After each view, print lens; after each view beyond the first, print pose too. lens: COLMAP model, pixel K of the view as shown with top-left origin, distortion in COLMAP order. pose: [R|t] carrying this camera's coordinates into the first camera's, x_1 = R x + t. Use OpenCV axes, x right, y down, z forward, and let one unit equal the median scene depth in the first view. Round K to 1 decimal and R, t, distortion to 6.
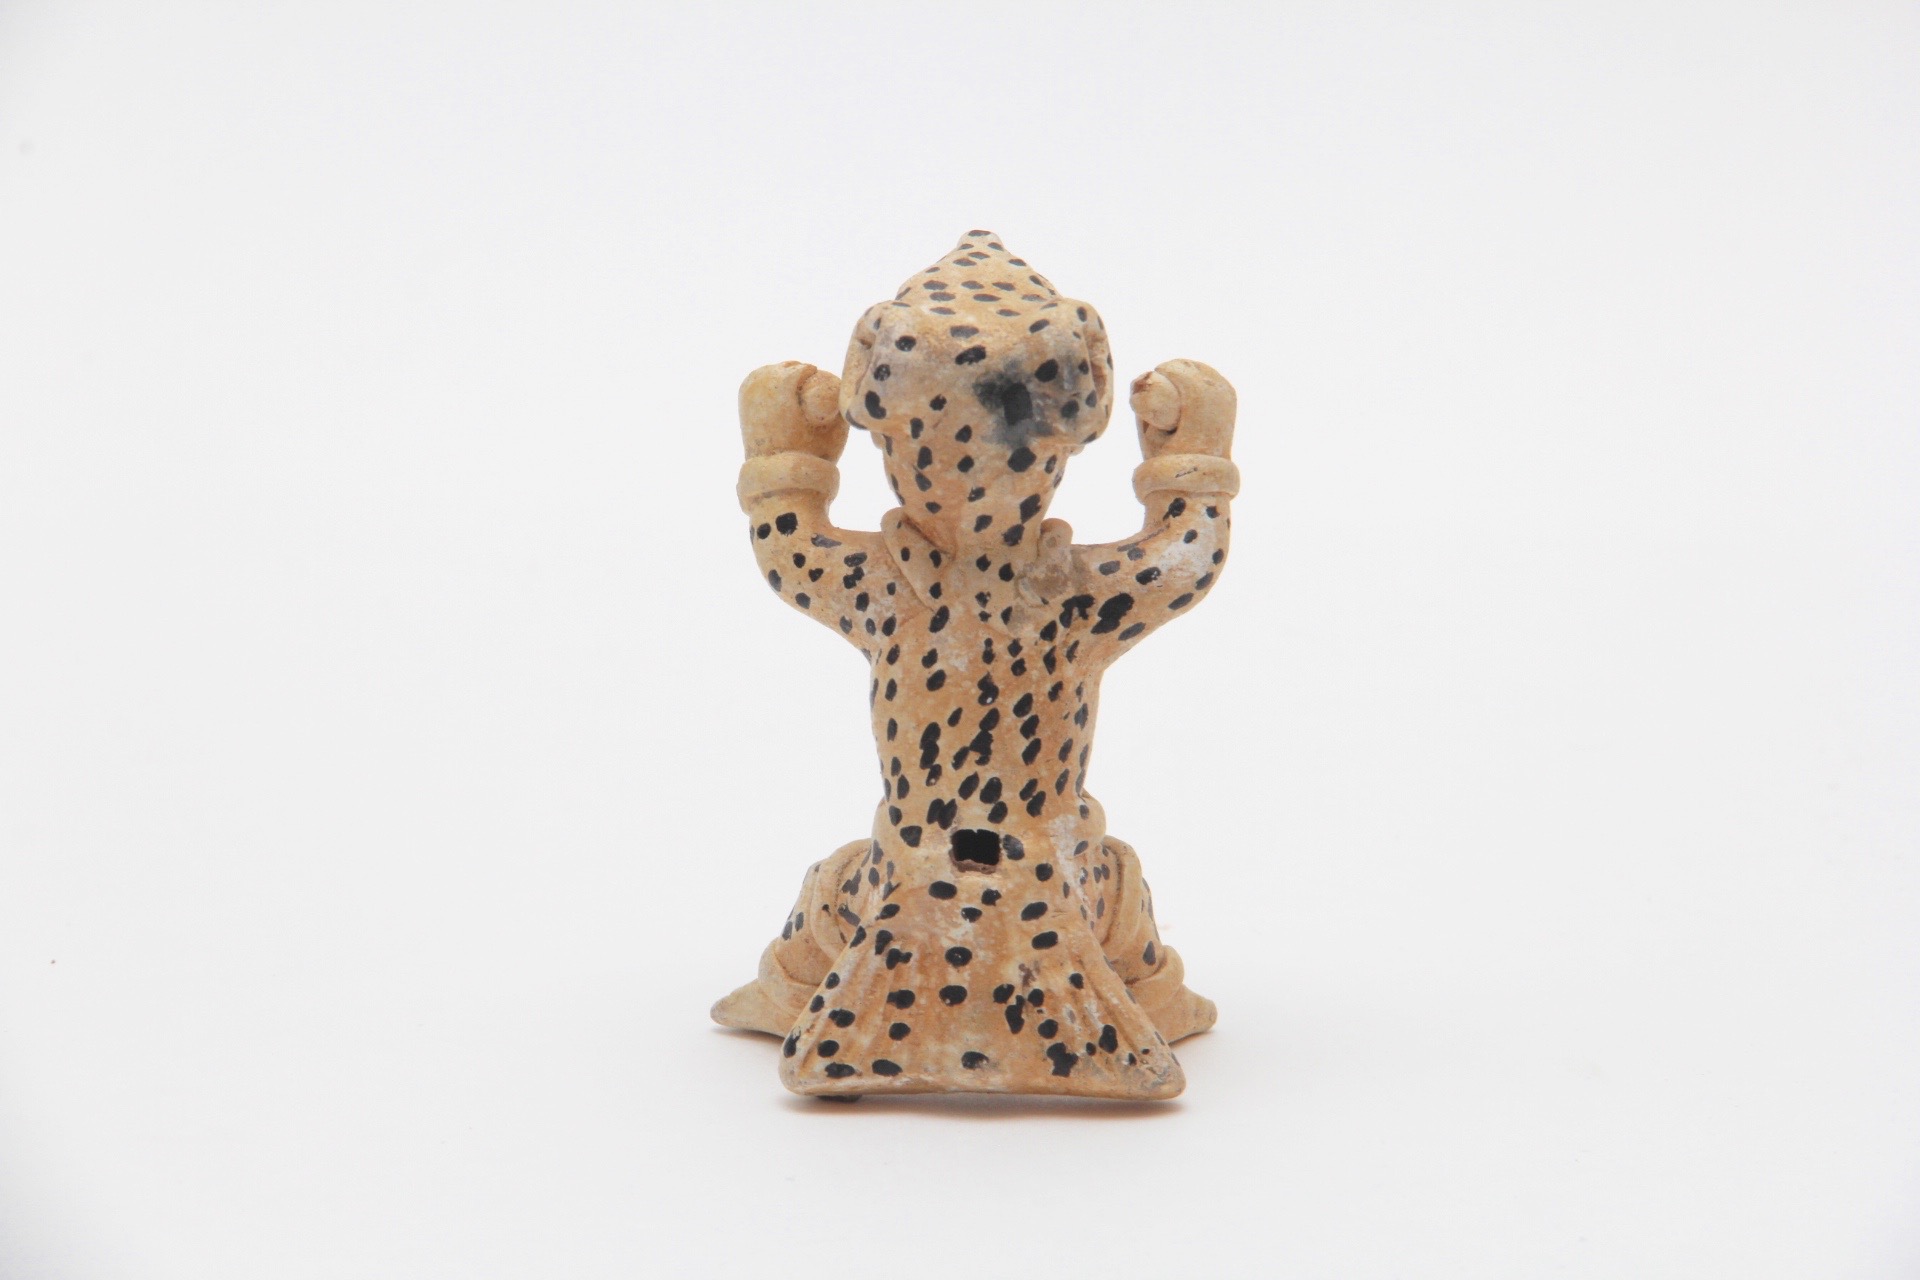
lens RADIAL K [[12080.4, 0, 960.0], [0, 12080.4, 639.7], [0, 0, 1]] dist [-0.040121, 0.000000]
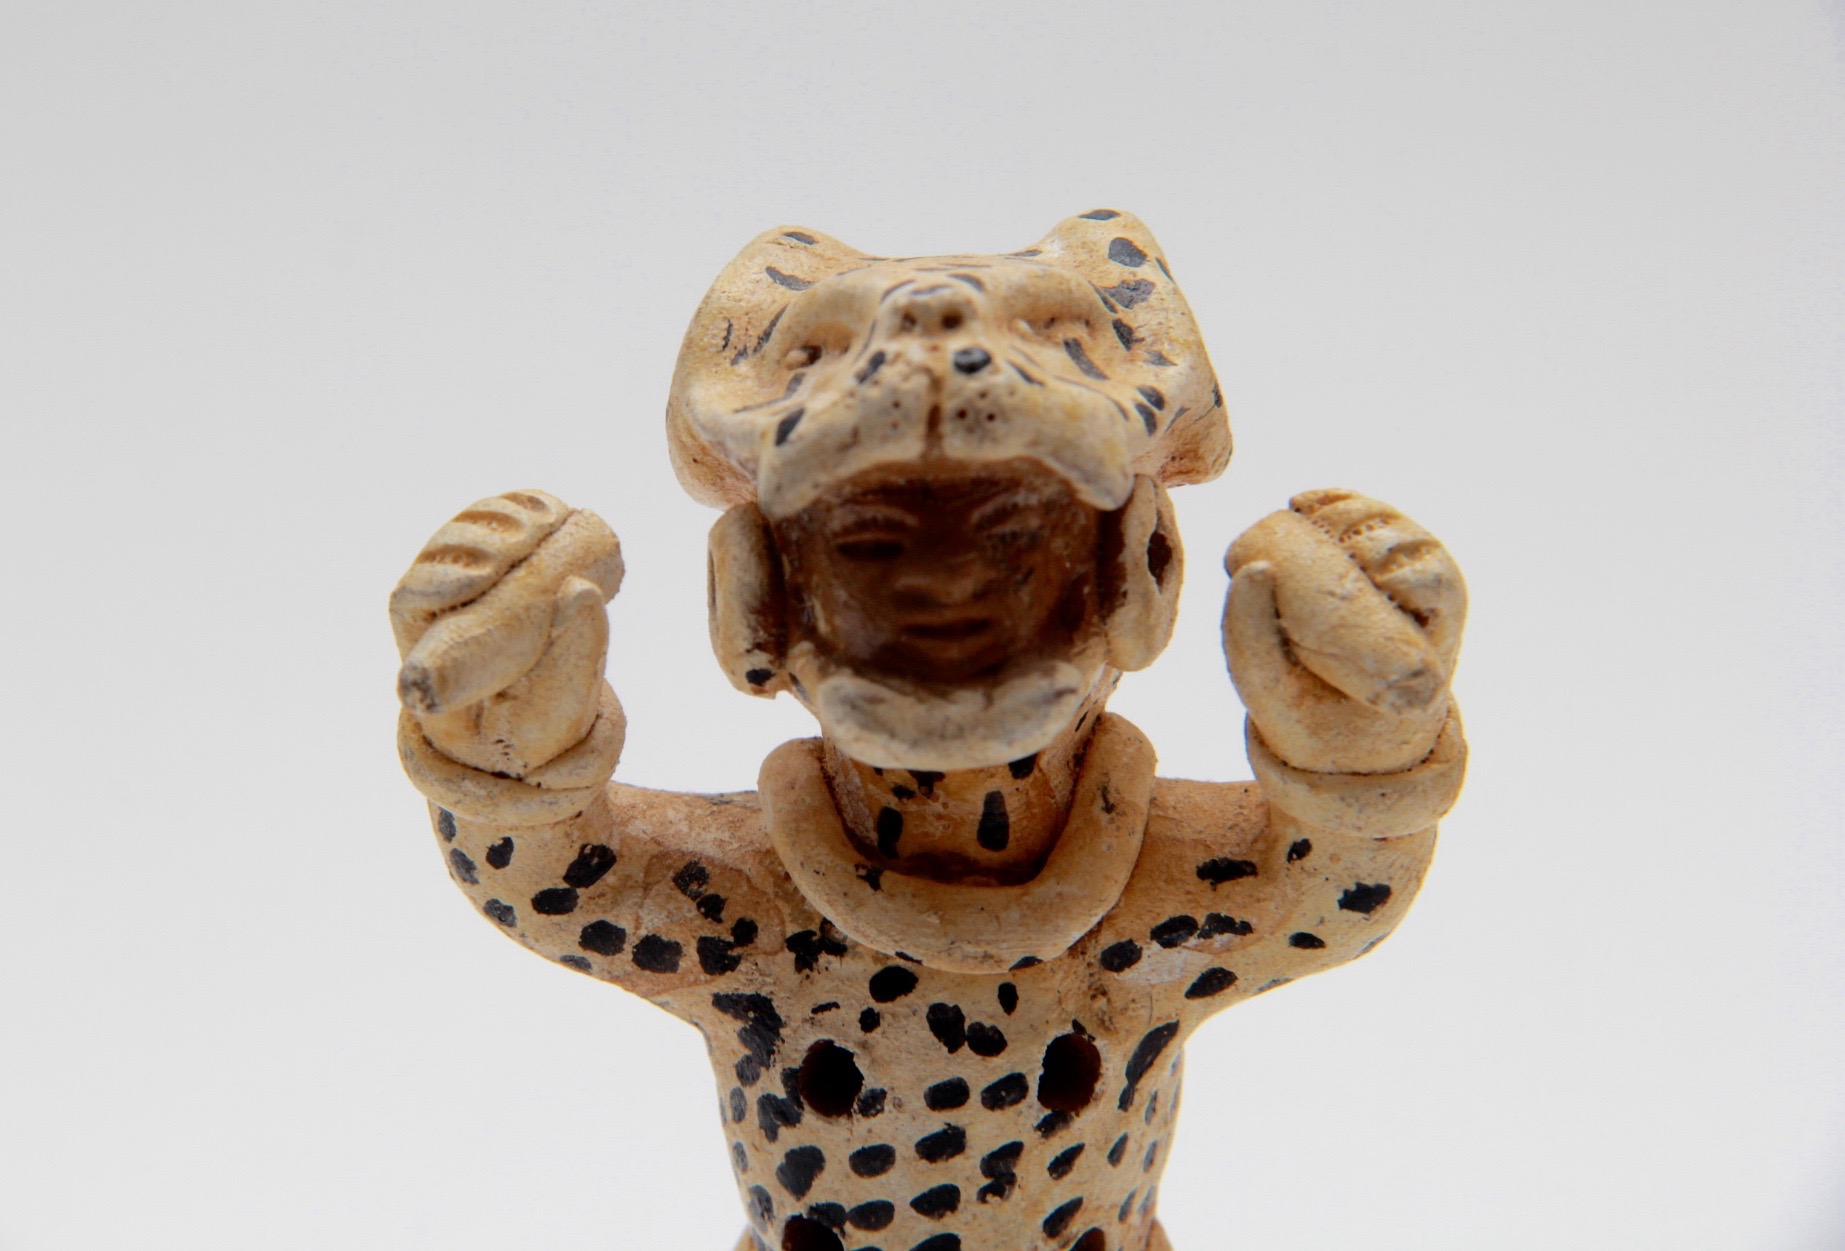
lens RADIAL K [[11940.7, 0, 914.4], [0, 11940.7, 626.2], [0, 0, 1]] dist [1.616872, 0.000000]
pose [[0.999286, 0.033506, -0.017479, 0.008777], [-0.033591, 0.999425, -0.004596, -0.013619], [0.017315, 0.005180, 0.999837, 0.478223]]
